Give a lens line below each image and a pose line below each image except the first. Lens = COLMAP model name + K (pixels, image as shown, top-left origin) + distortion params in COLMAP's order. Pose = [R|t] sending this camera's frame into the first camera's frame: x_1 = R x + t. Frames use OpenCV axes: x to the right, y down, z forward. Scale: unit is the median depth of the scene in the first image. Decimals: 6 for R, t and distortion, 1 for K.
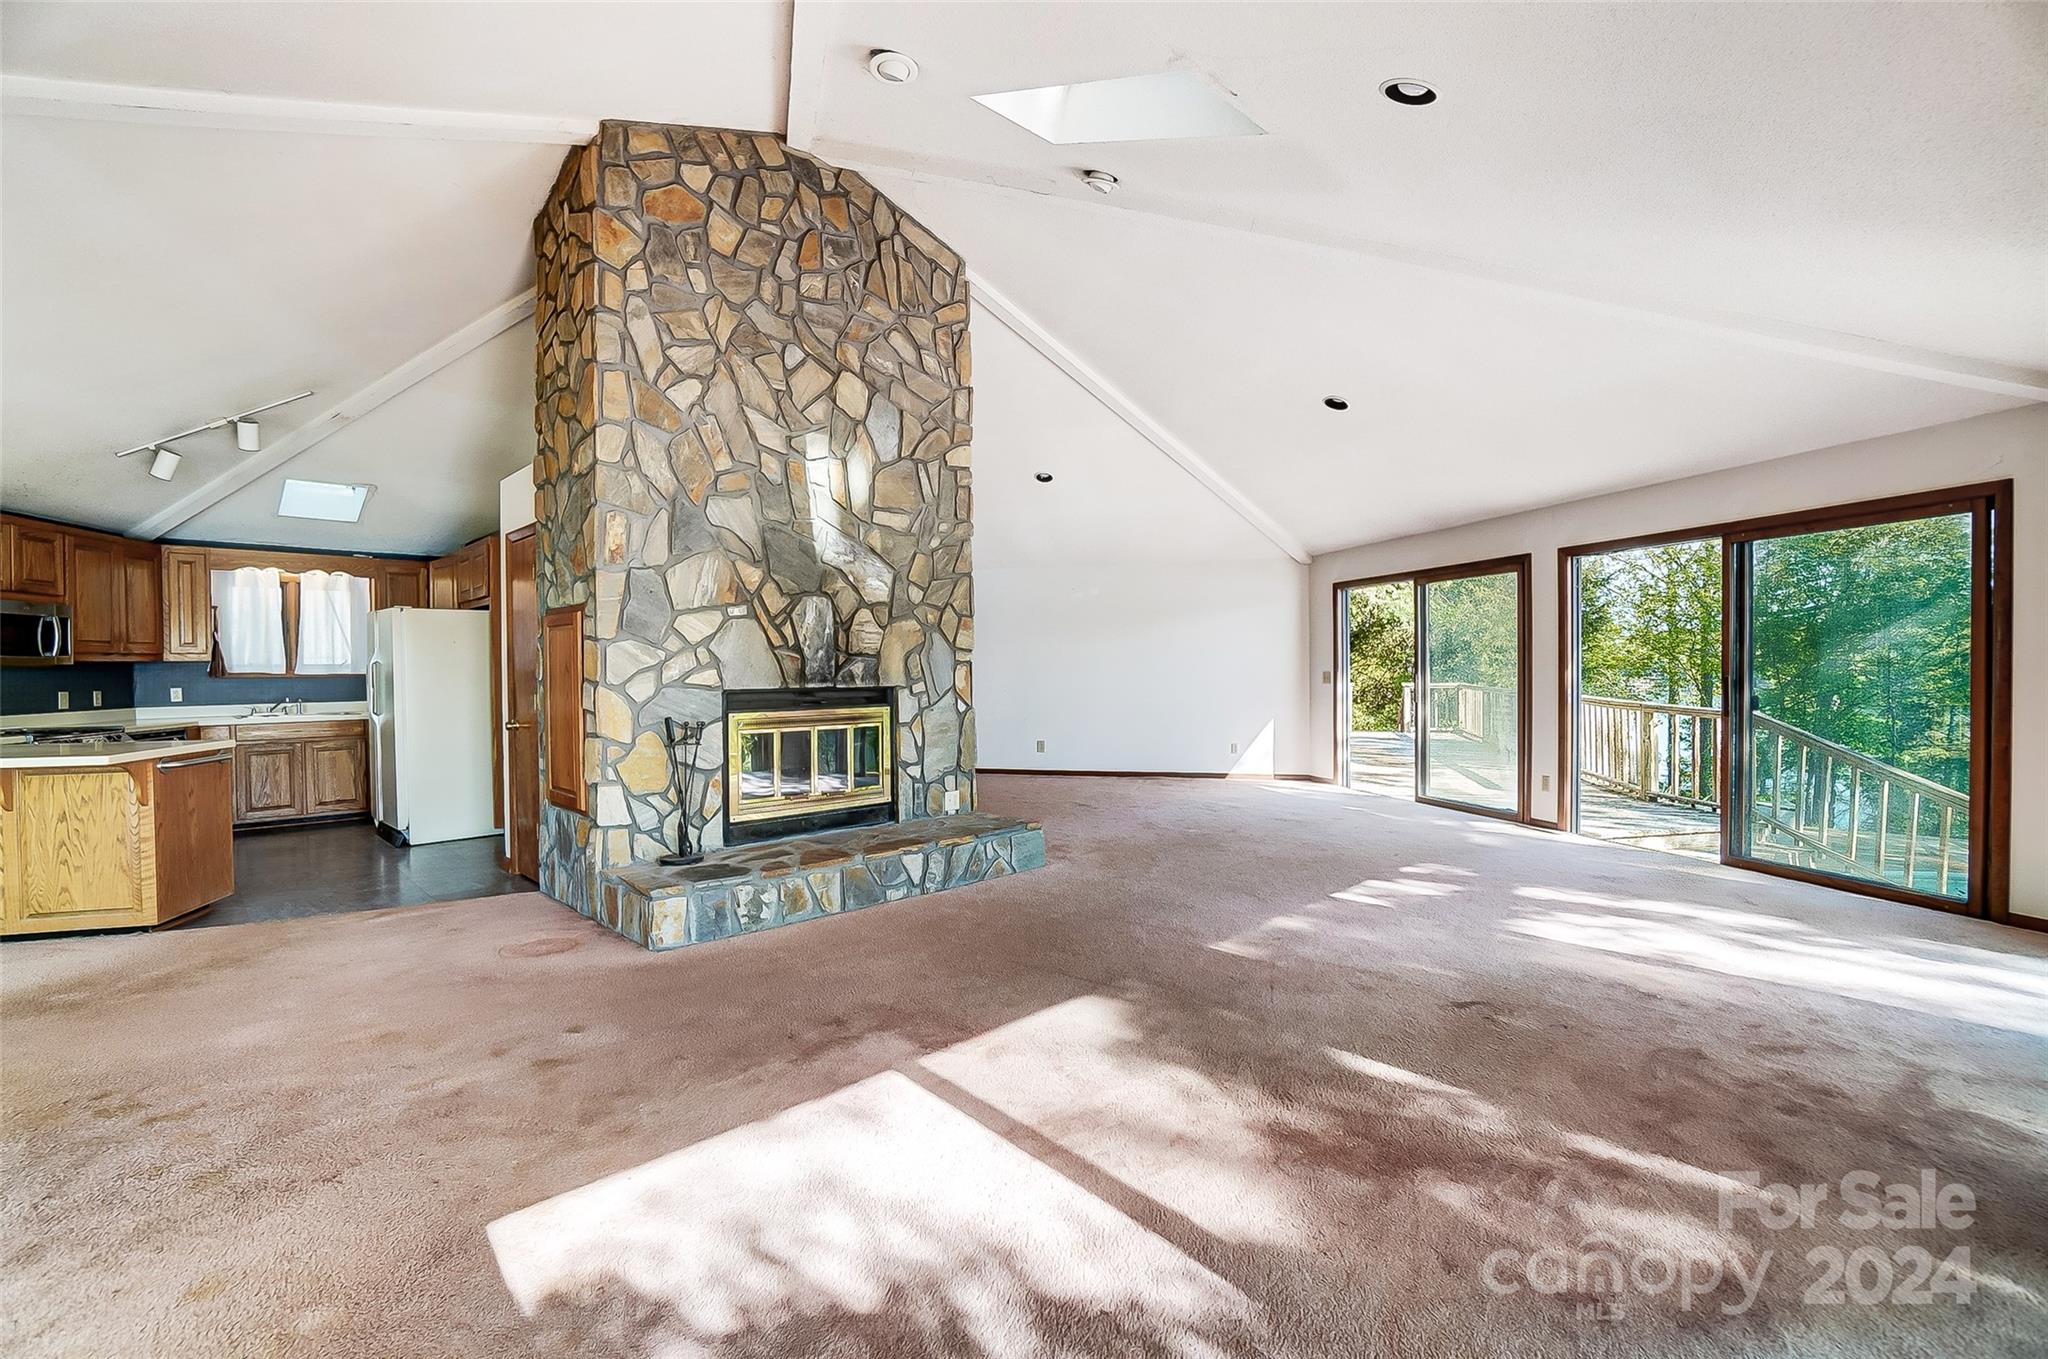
lens RADIAL K [[924.8, 0, 1022.7], [0, 924.8, 675.3], [0, 0, 1]] dist [-0.012526, 0.002708]
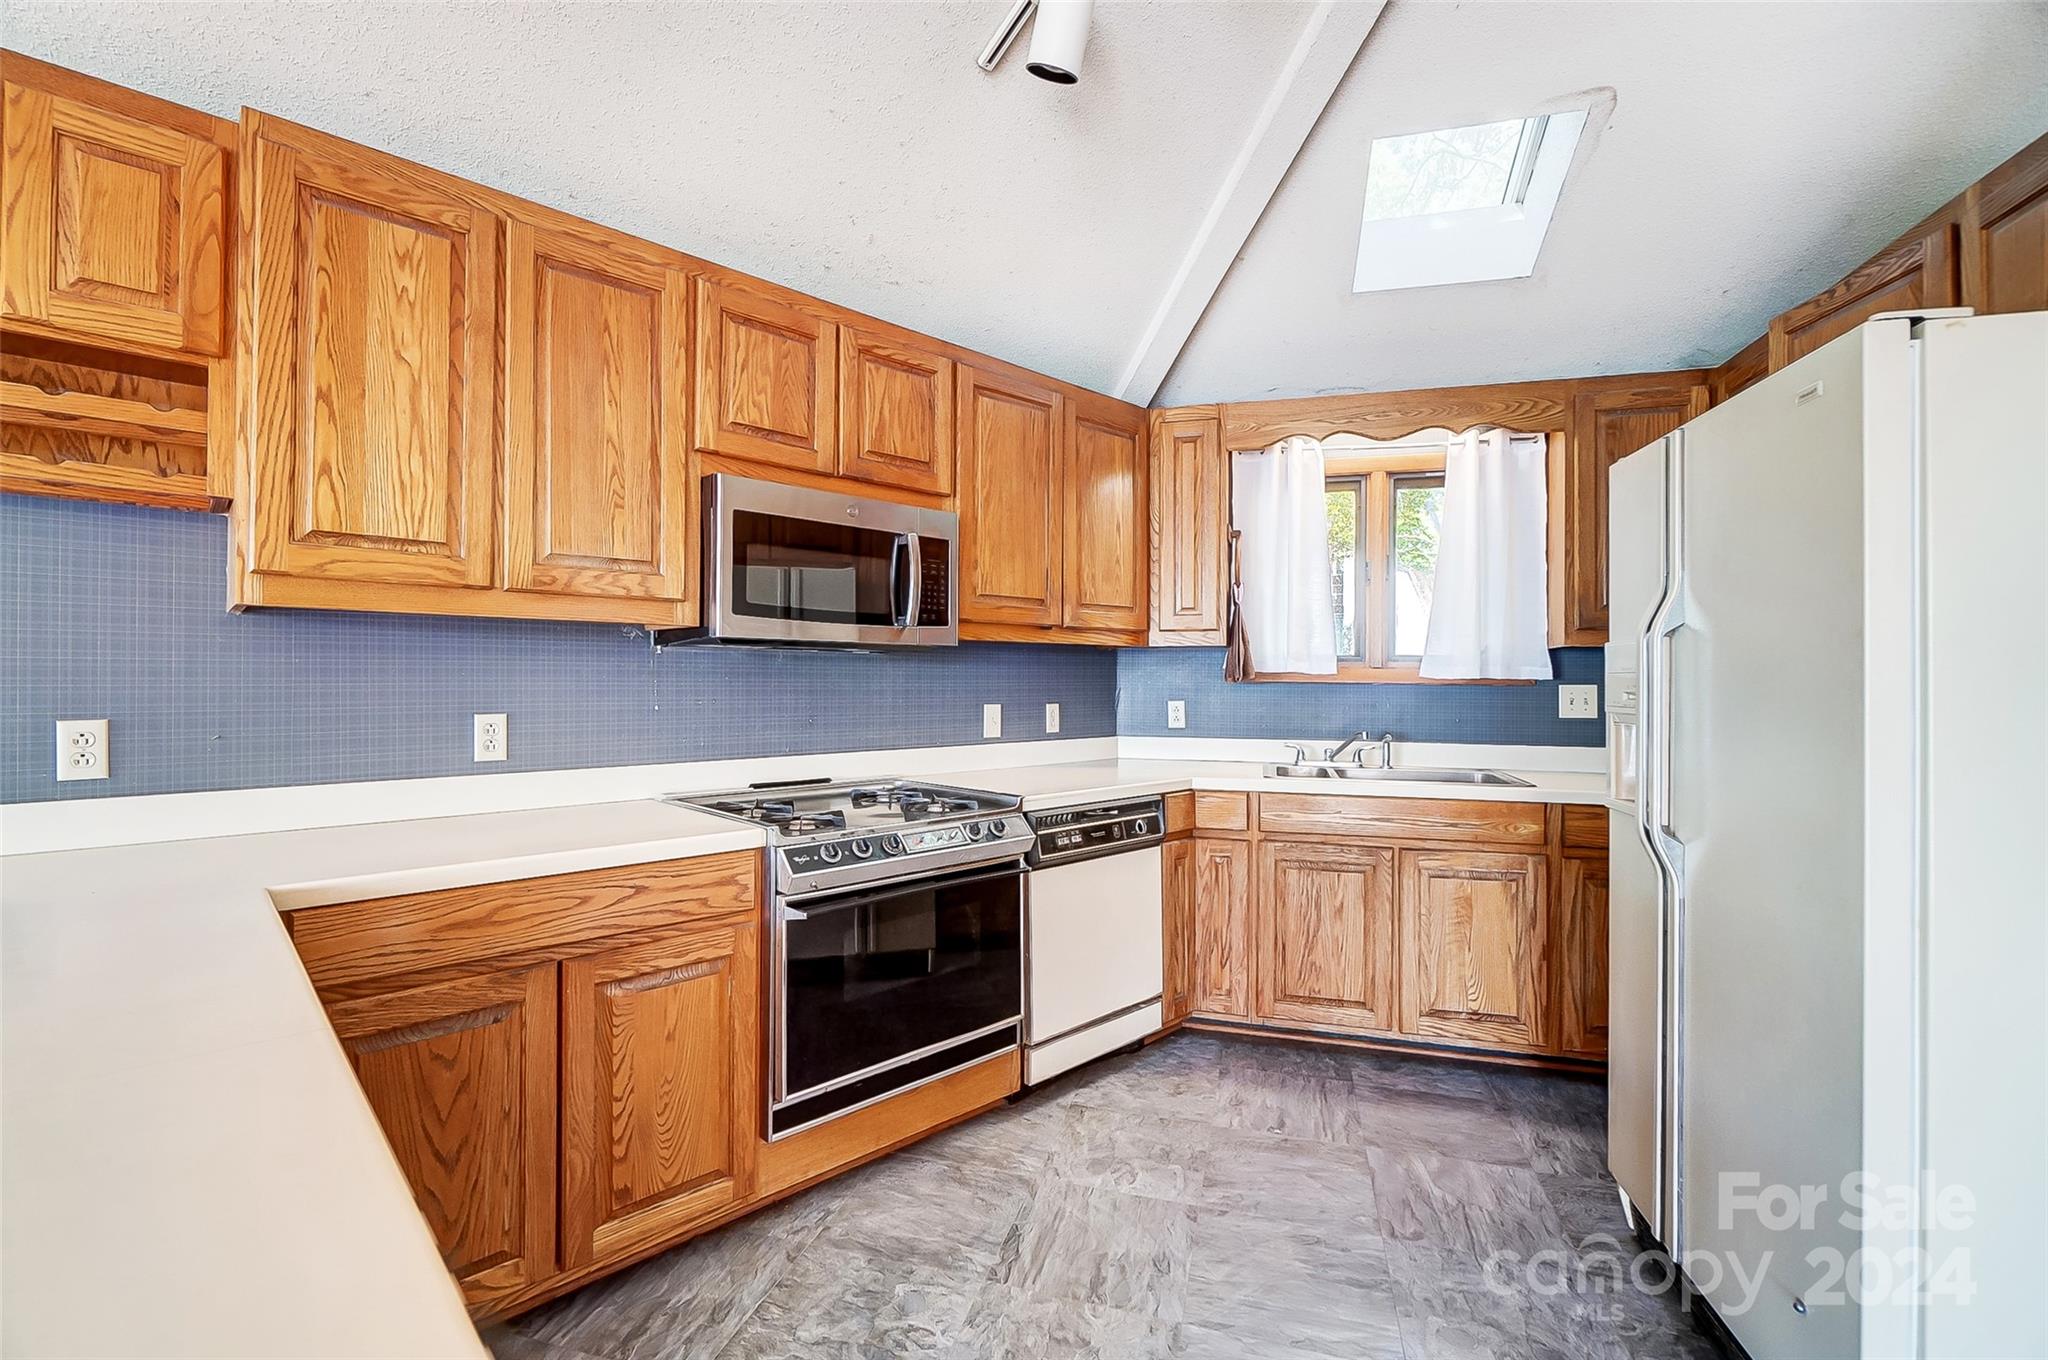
lens RADIAL K [[924.8, 0, 978.7], [0, 924.8, 681.3], [0, 0, 1]] dist [-0.012526, 0.002708]
pose [[0.489833, 0.012343, -0.871729, -0.551266], [-0.017594, 0.999836, 0.004271, 0.002674], [0.871639, 0.013245, 0.489970, 0.678256]]
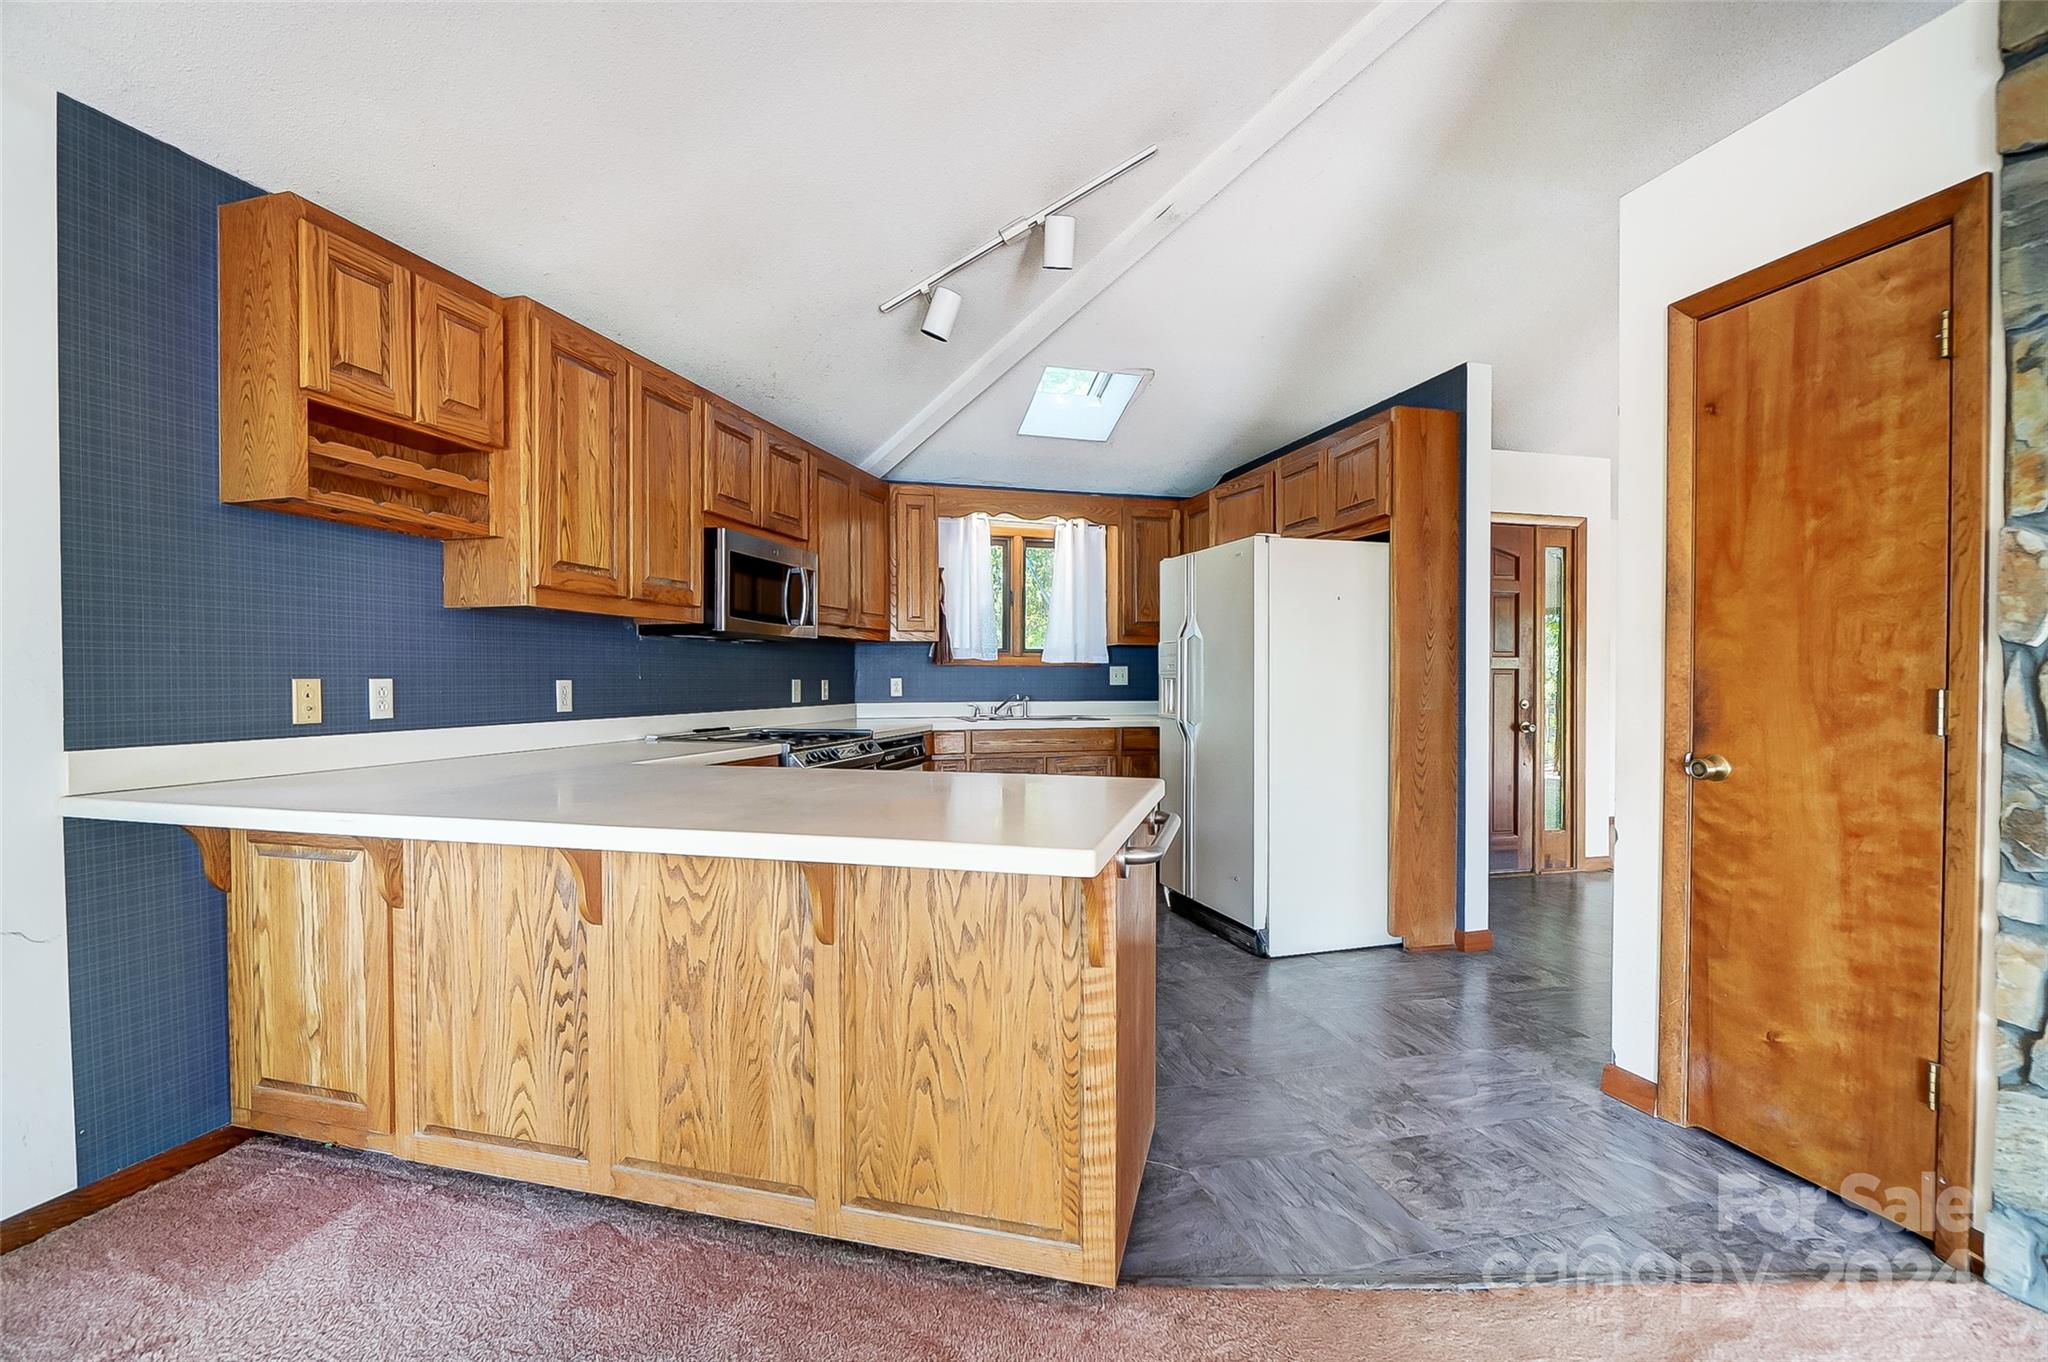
lens RADIAL K [[924.8, 0, 1017.0], [0, 924.8, 694.1], [0, 0, 1]] dist [-0.012526, 0.002708]
pose [[0.875924, 0.017487, -0.482133, -0.487302], [-0.012843, 0.999834, 0.012932, 0.016277], [0.482279, -0.005136, 0.876003, 0.395458]]
